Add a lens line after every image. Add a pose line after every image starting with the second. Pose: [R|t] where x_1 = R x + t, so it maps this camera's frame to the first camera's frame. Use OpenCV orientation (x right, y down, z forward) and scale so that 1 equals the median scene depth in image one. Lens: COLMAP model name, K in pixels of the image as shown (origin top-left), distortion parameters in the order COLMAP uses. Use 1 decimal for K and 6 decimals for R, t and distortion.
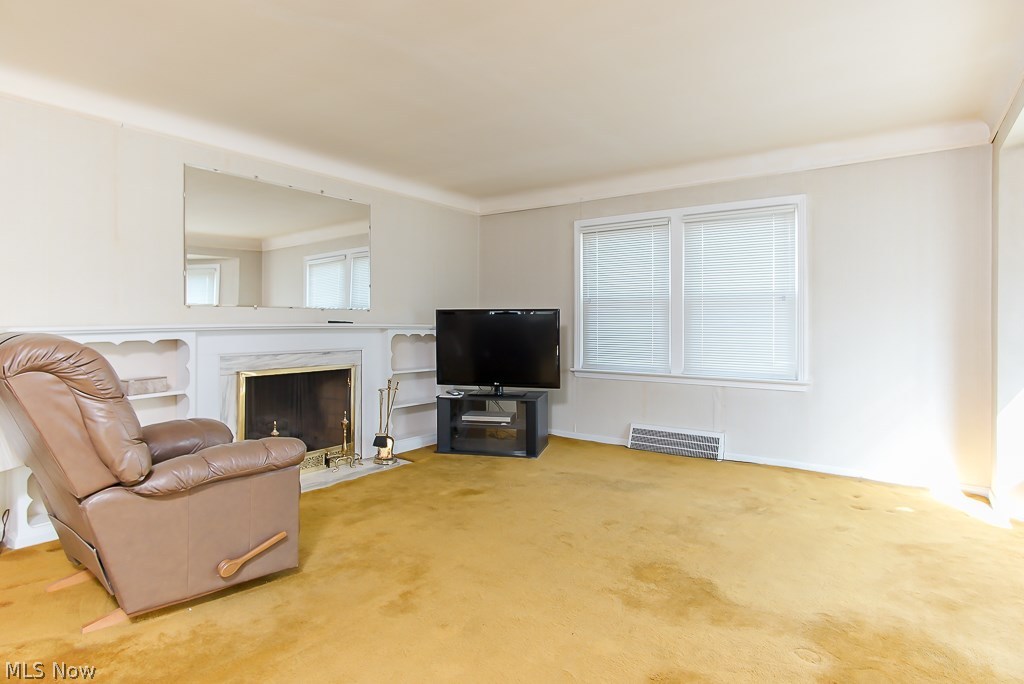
lens RADIAL K [[583.4, 0, 511.8], [0, 583.4, 325.9], [0, 0, 1]] dist [-0.003576, -0.000008]
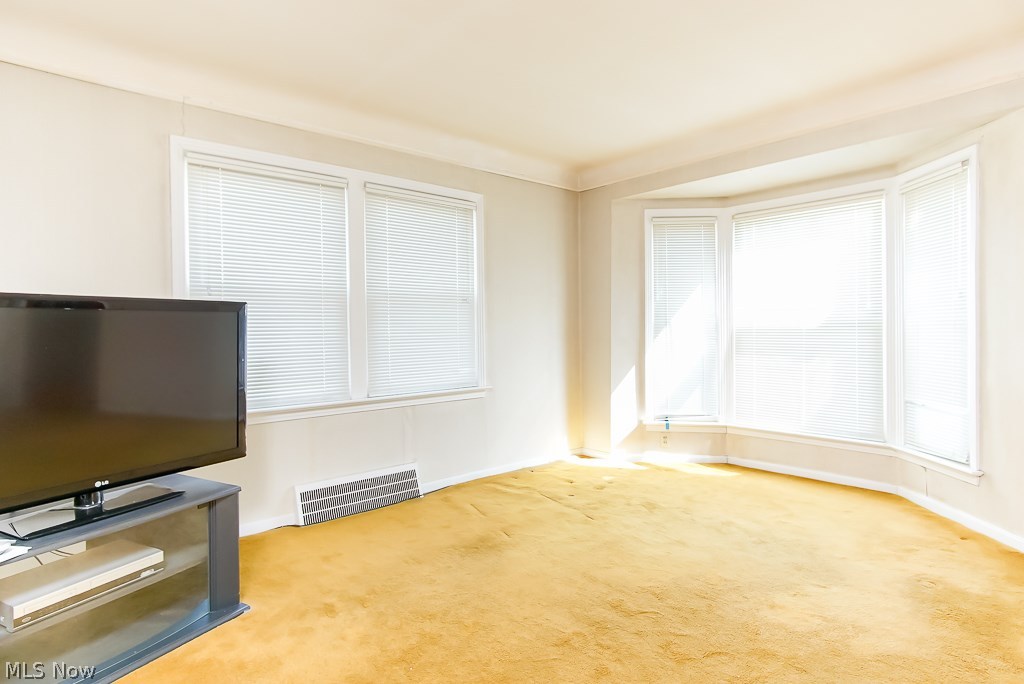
lens RADIAL K [[572.0, 0, 513.2], [0, 572.0, 336.5], [0, 0, 1]] dist [-0.000082, 0.000327]
pose [[0.189983, -0.016028, 0.981657, -0.411798], [0.020391, 0.999715, 0.012377, 0.000237], [-0.981576, 0.017666, 0.190255, 0.738907]]
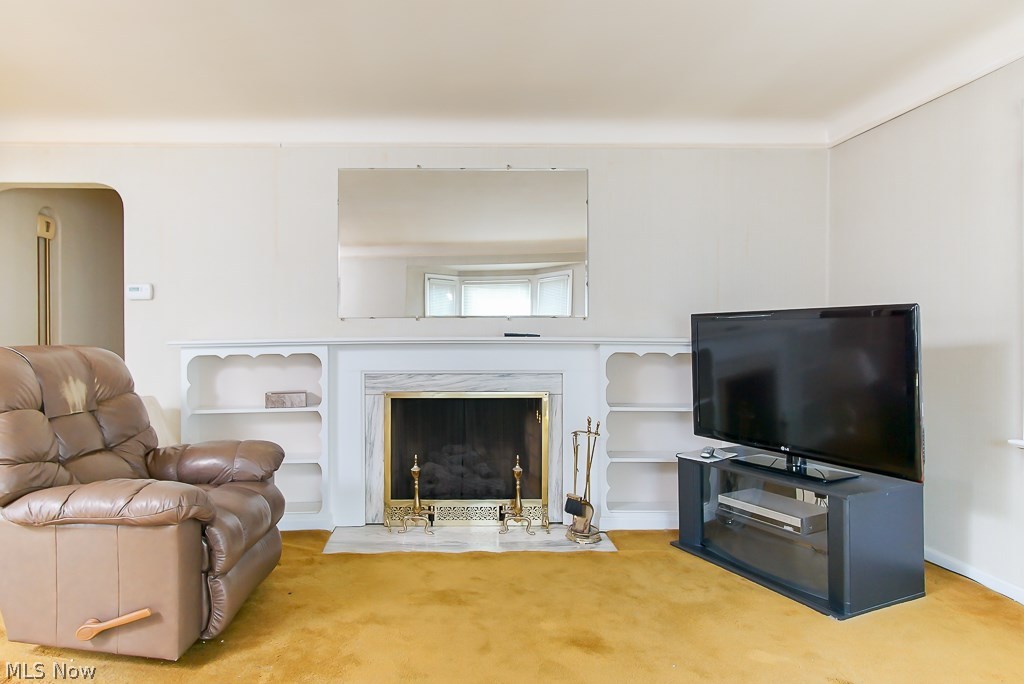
lens RADIAL K [[583.4, 0, 511.8], [0, 583.4, 325.9], [0, 0, 1]] dist [-0.003576, -0.000008]
pose [[0.574745, -0.005841, -0.818312, 0.303064], [-0.001008, 0.999969, -0.007846, -0.011616], [0.818332, 0.005334, 0.574721, 0.544950]]
